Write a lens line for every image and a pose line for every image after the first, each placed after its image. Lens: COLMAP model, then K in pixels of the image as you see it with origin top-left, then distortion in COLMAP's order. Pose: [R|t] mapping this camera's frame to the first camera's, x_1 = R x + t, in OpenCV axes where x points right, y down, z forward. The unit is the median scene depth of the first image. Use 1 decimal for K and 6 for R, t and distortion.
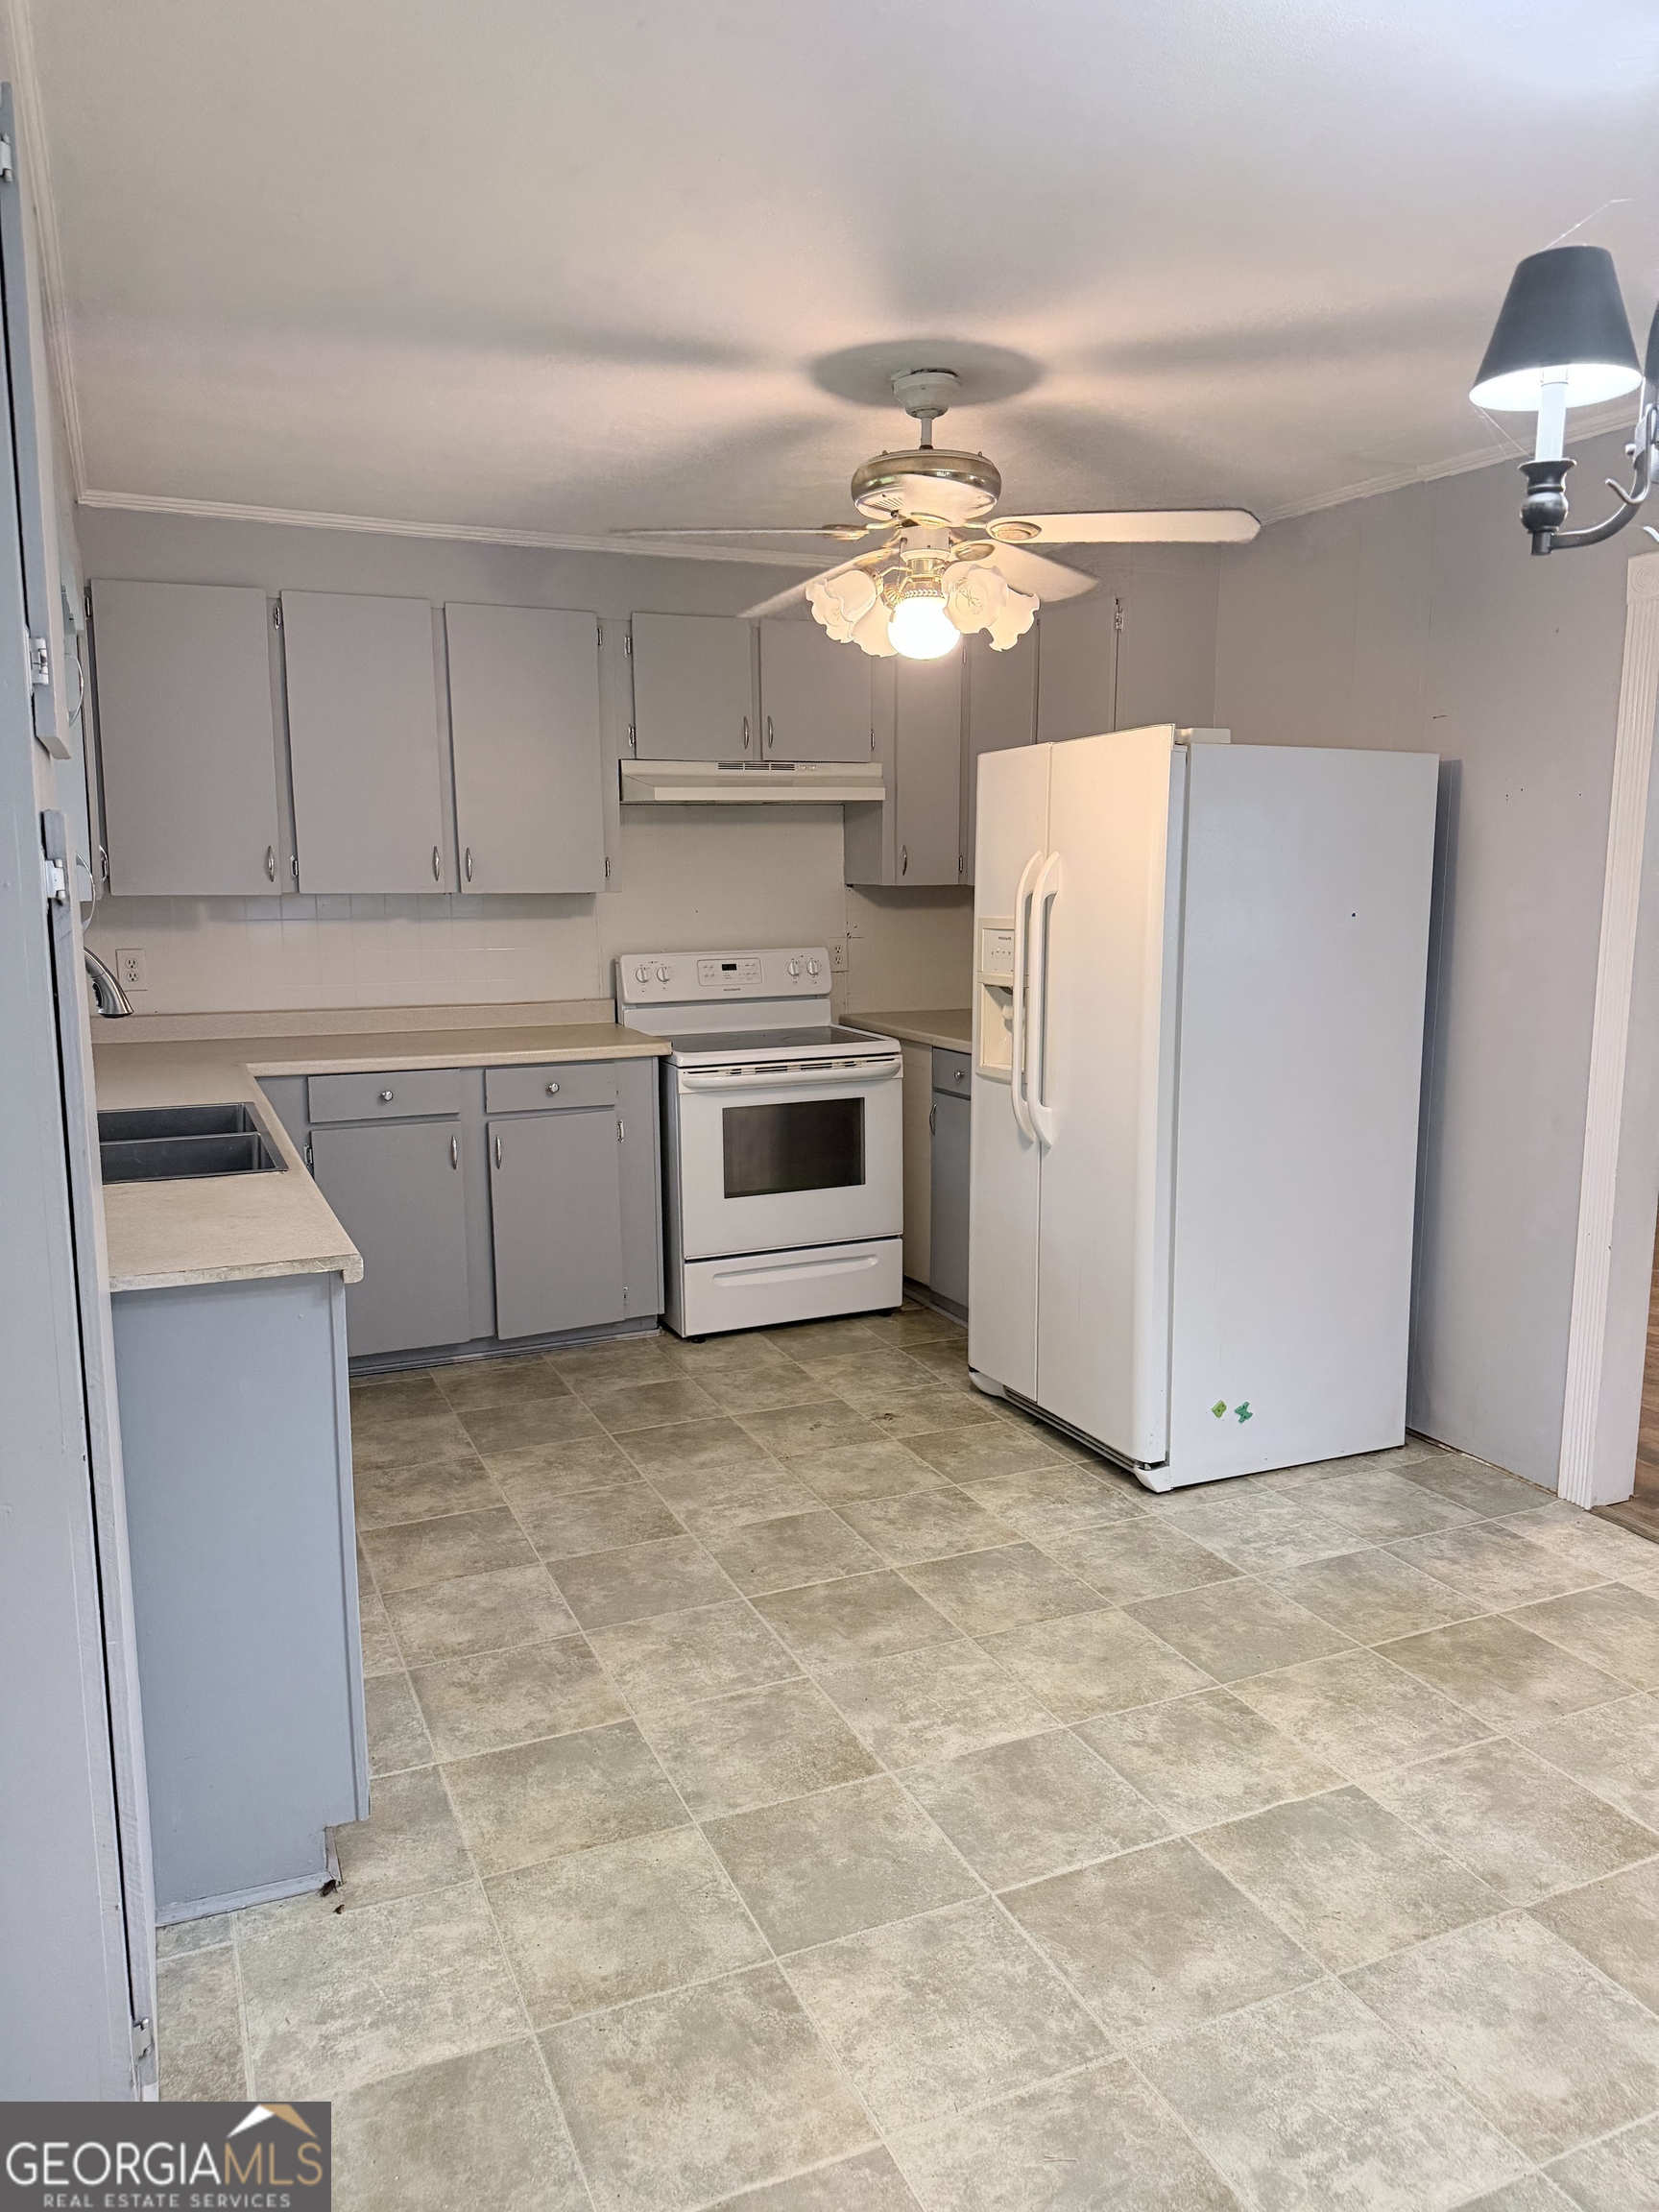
lens RADIAL K [[1569.7, 0, 845.8], [0, 1569.7, 1123.7], [0, 0, 1]] dist [0.047583, -0.056533]
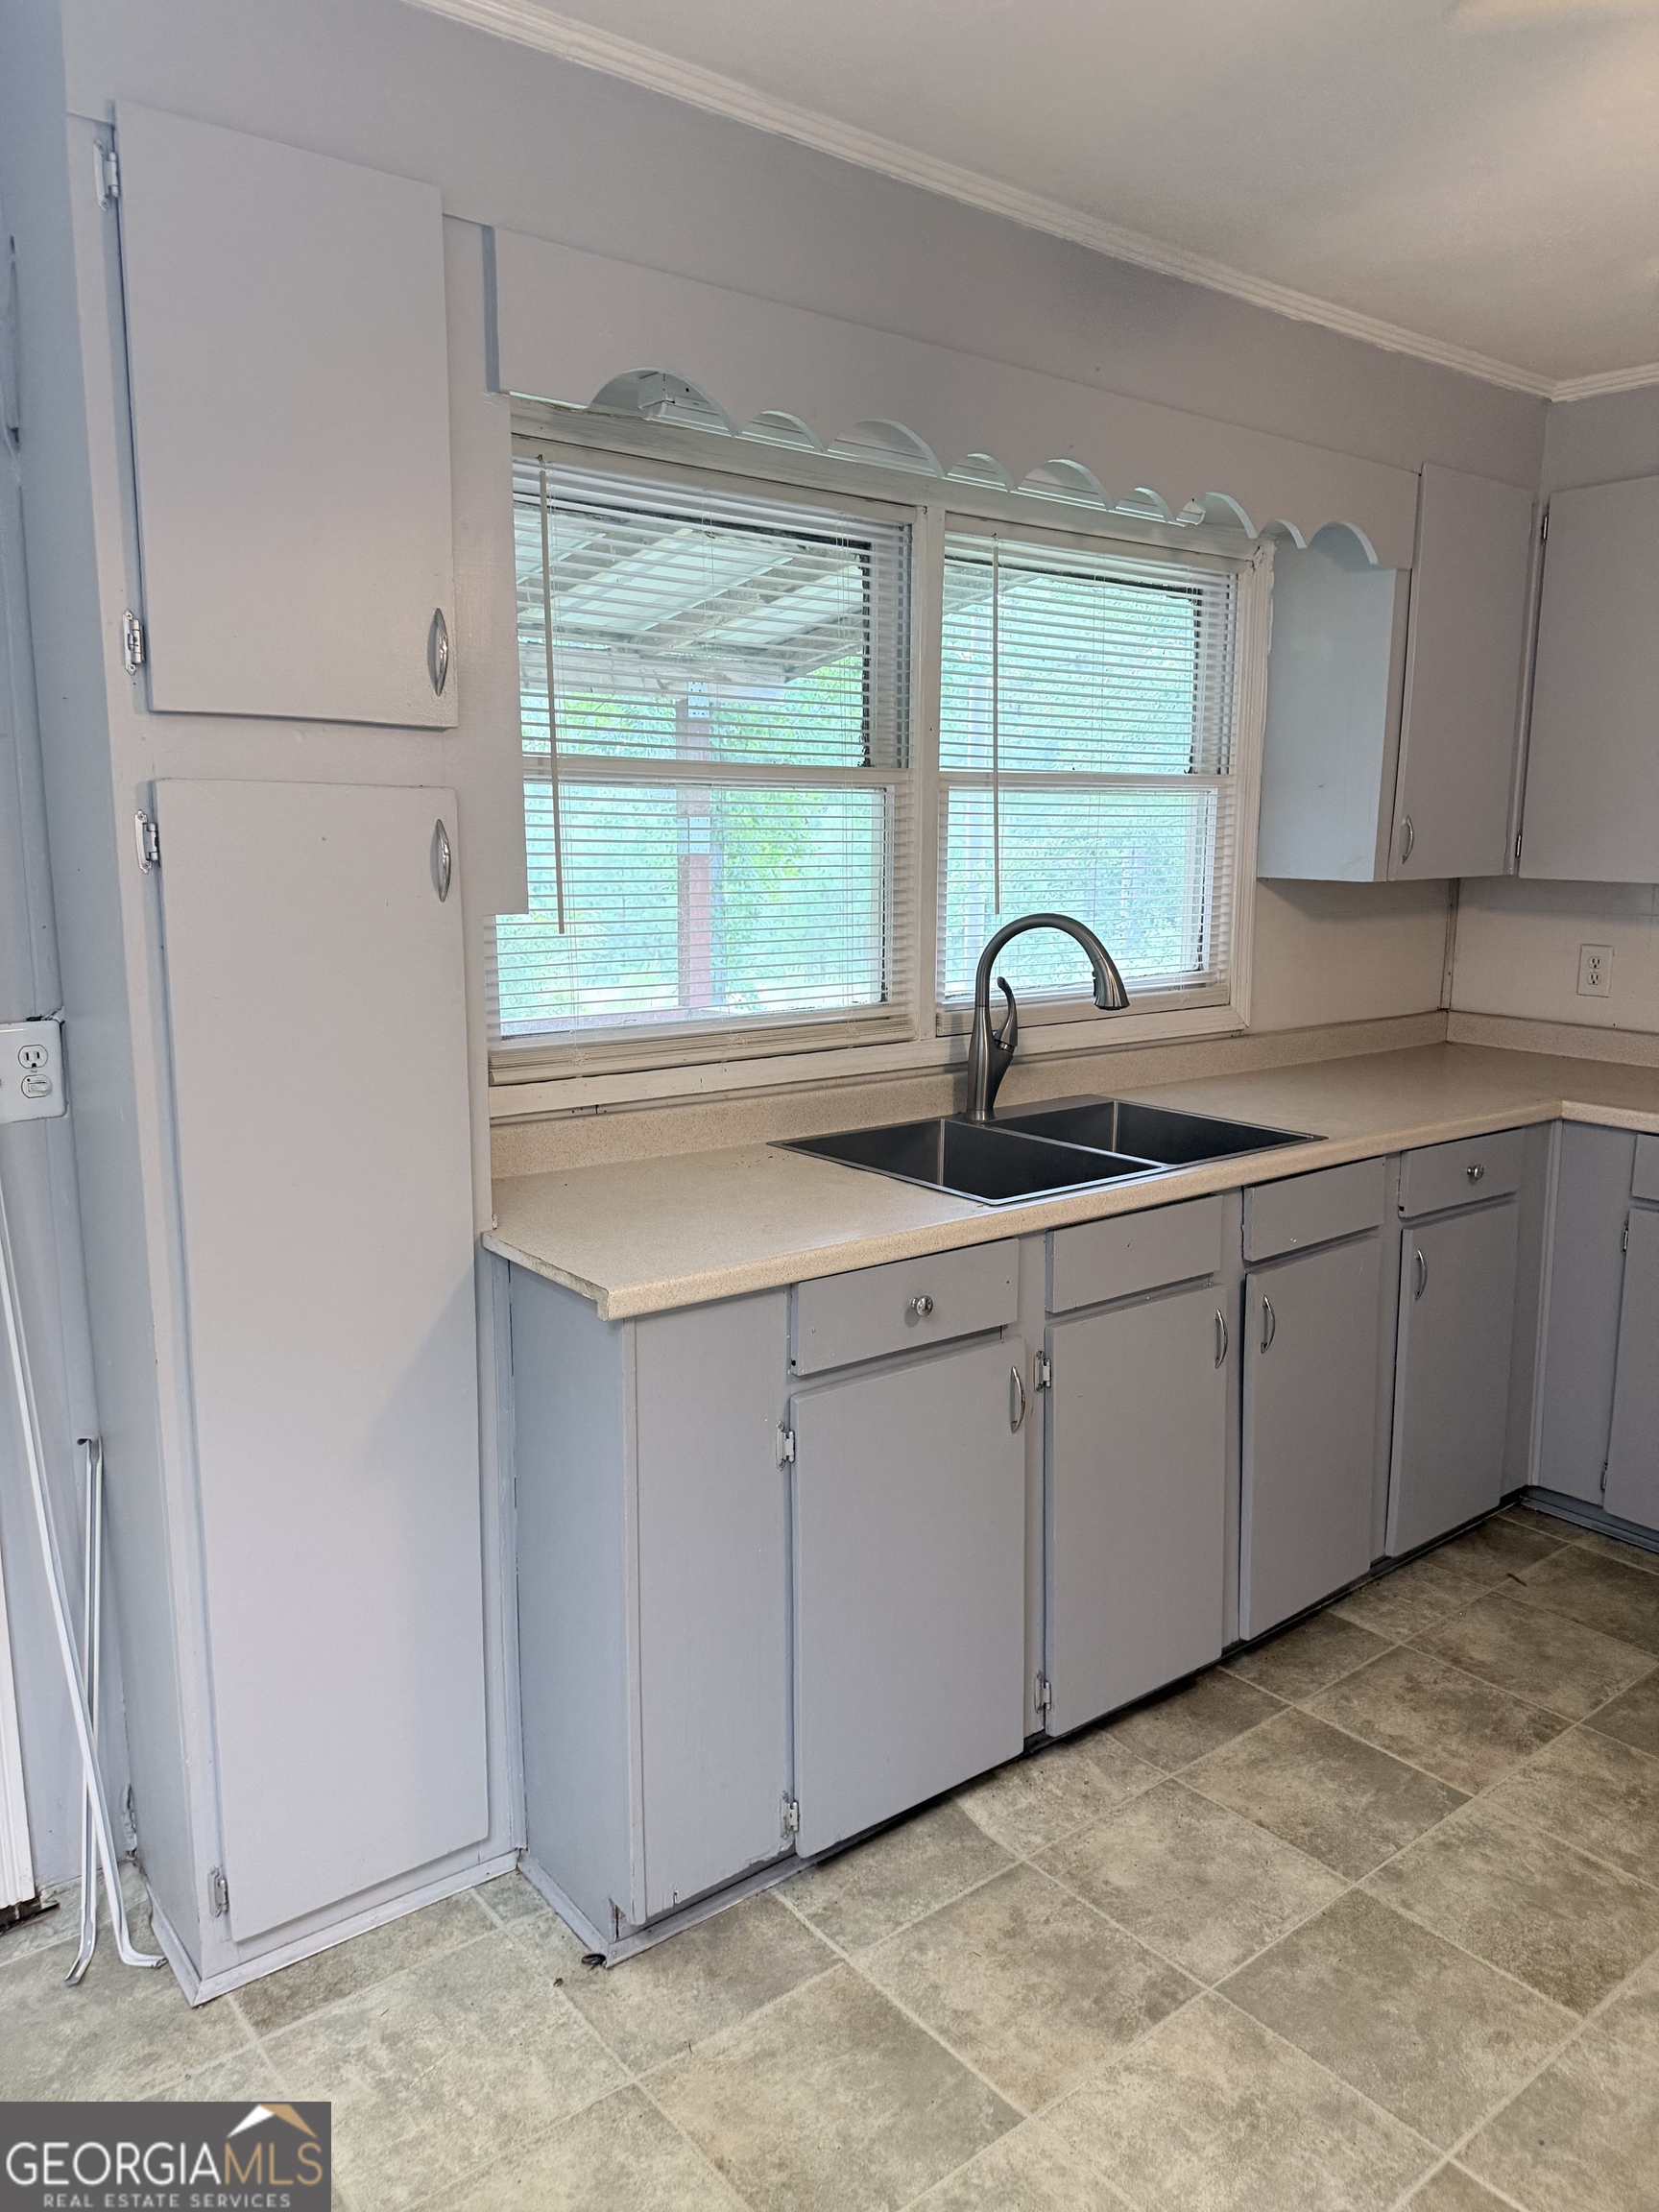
lens RADIAL K [[1569.7, 0, 825.1], [0, 1569.7, 1102.3], [0, 0, 1]] dist [0.047583, -0.056533]
pose [[0.252708, 0.178195, -0.950992, 0.366153], [-0.170468, 0.975718, 0.137530, -0.113809], [0.952407, 0.127359, 0.276948, 0.598260]]
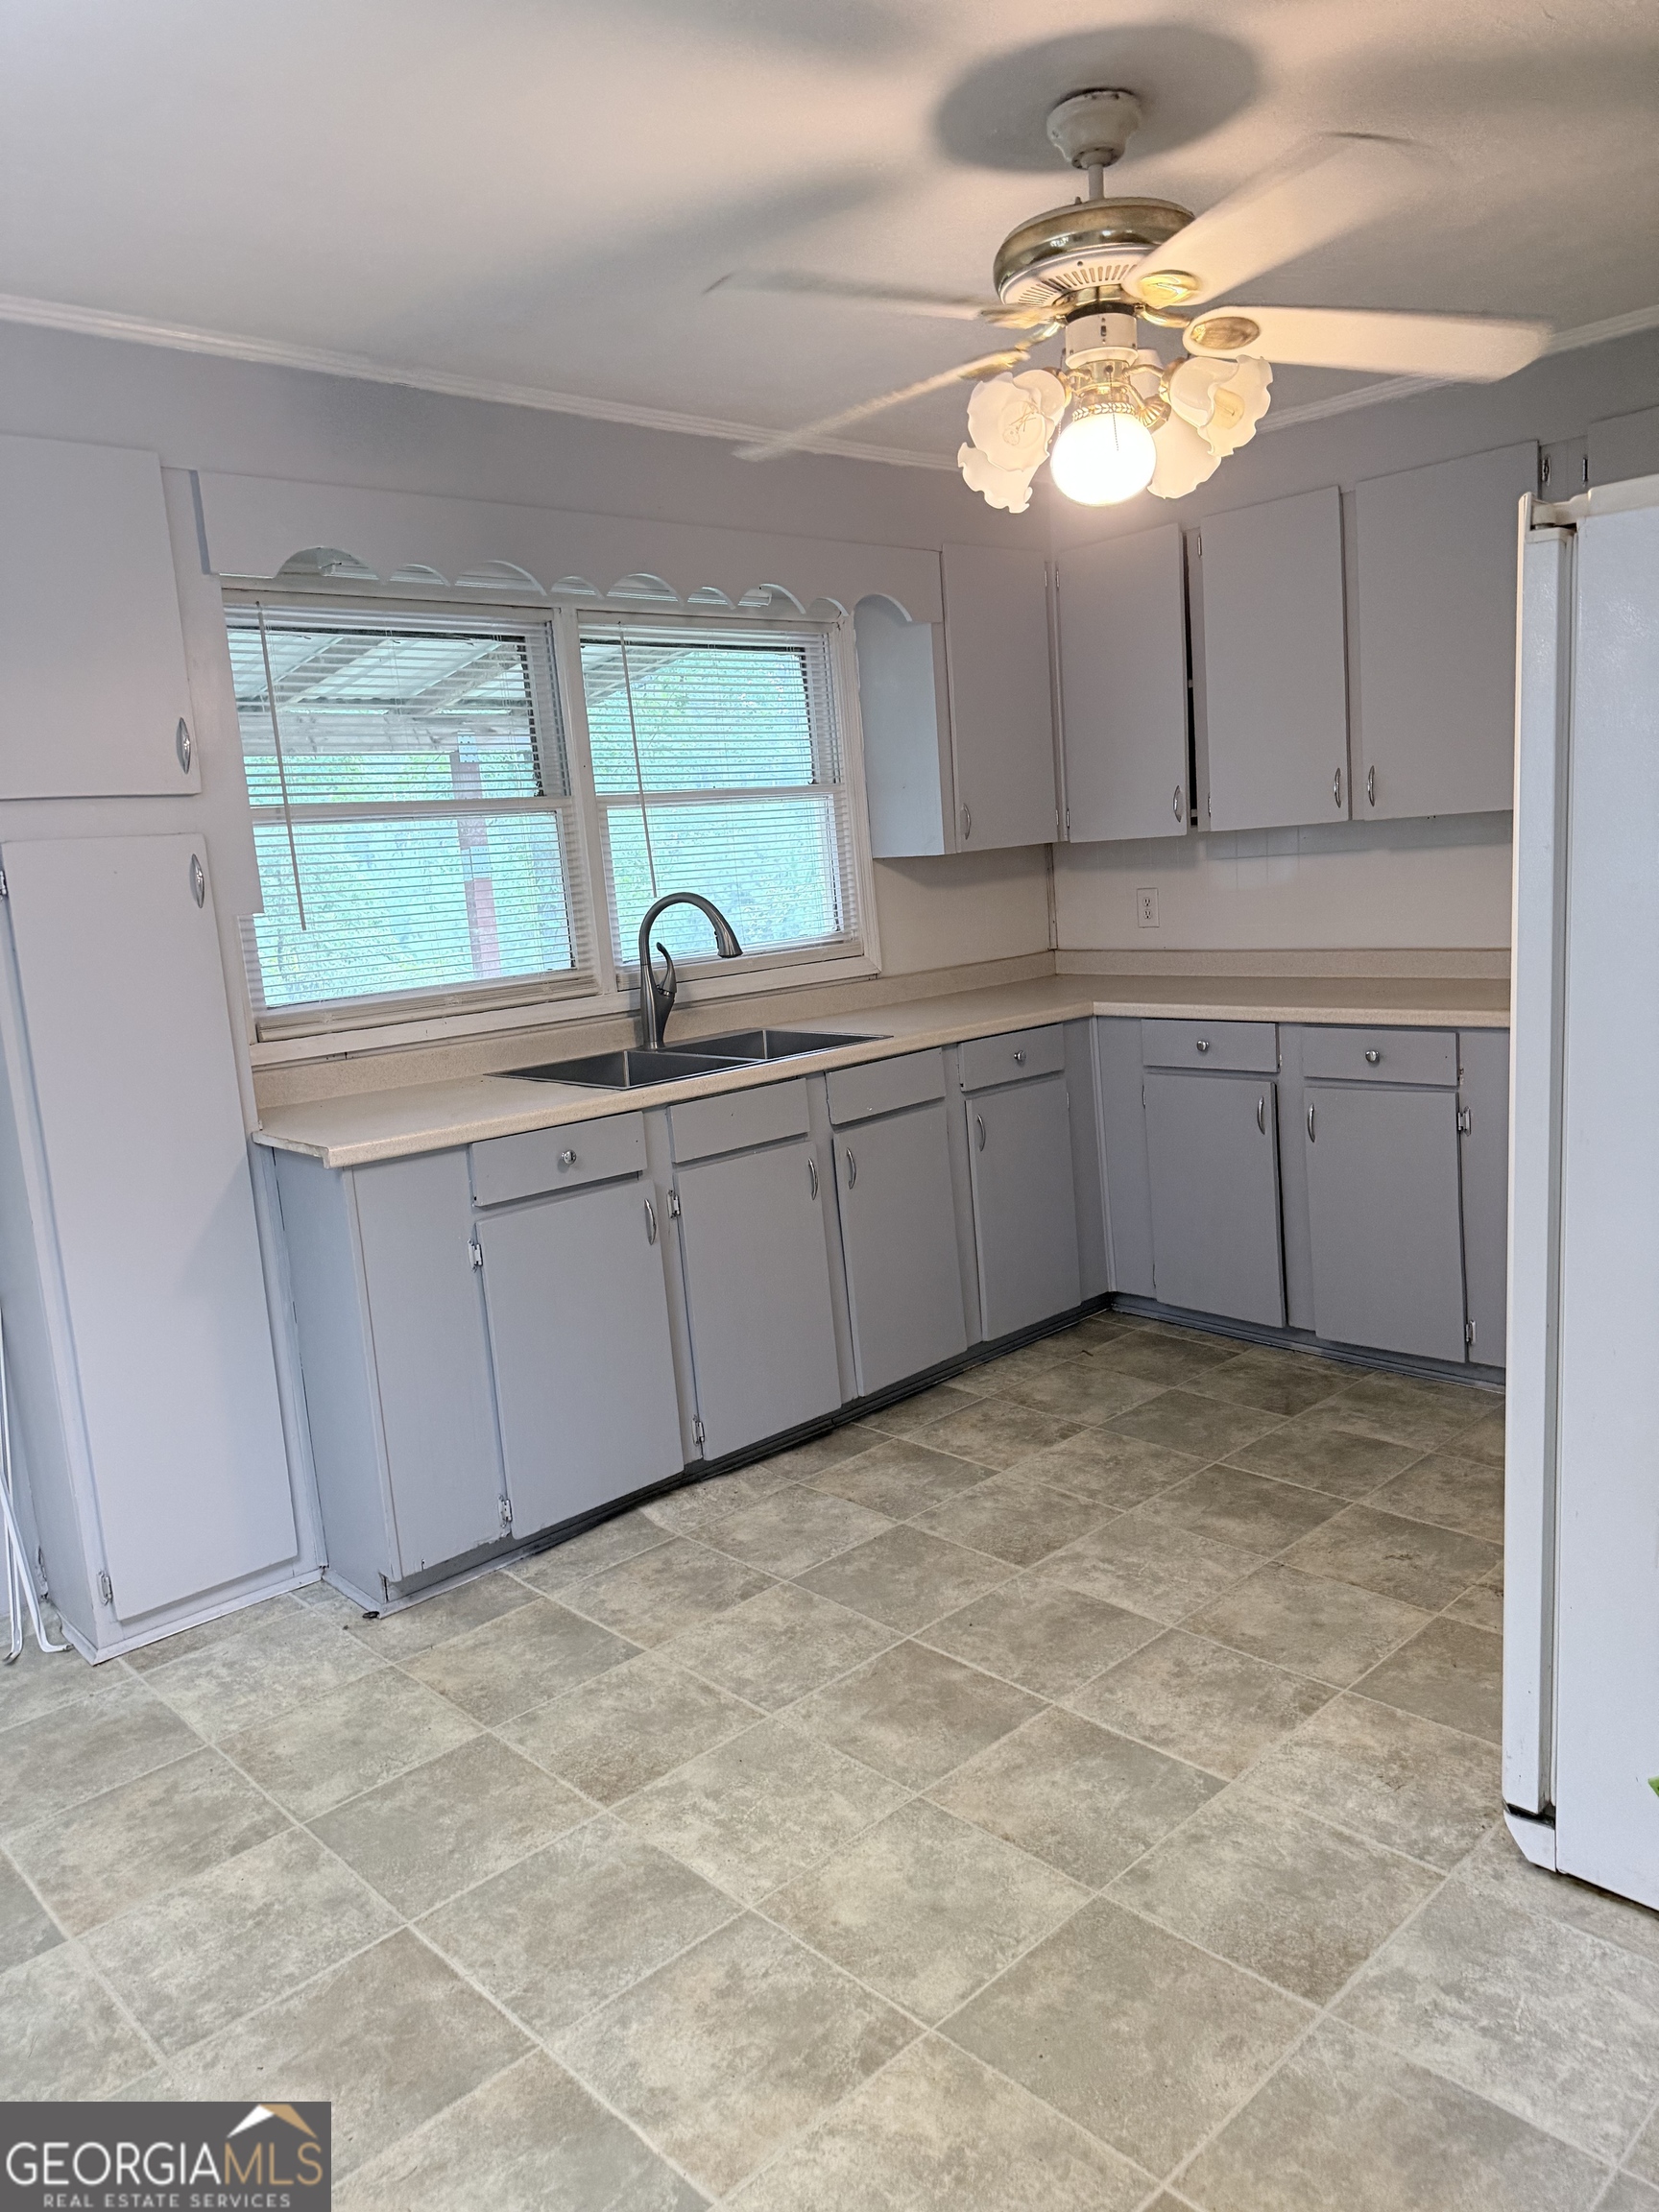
lens RADIAL K [[1569.7, 0, 832.3], [0, 1569.7, 1079.9], [0, 0, 1]] dist [0.047583, -0.056533]
pose [[0.327574, 0.123341, -0.936740, 0.752233], [-0.086842, 0.991176, 0.100140, -0.105009], [0.940826, 0.048545, 0.335394, 0.661286]]
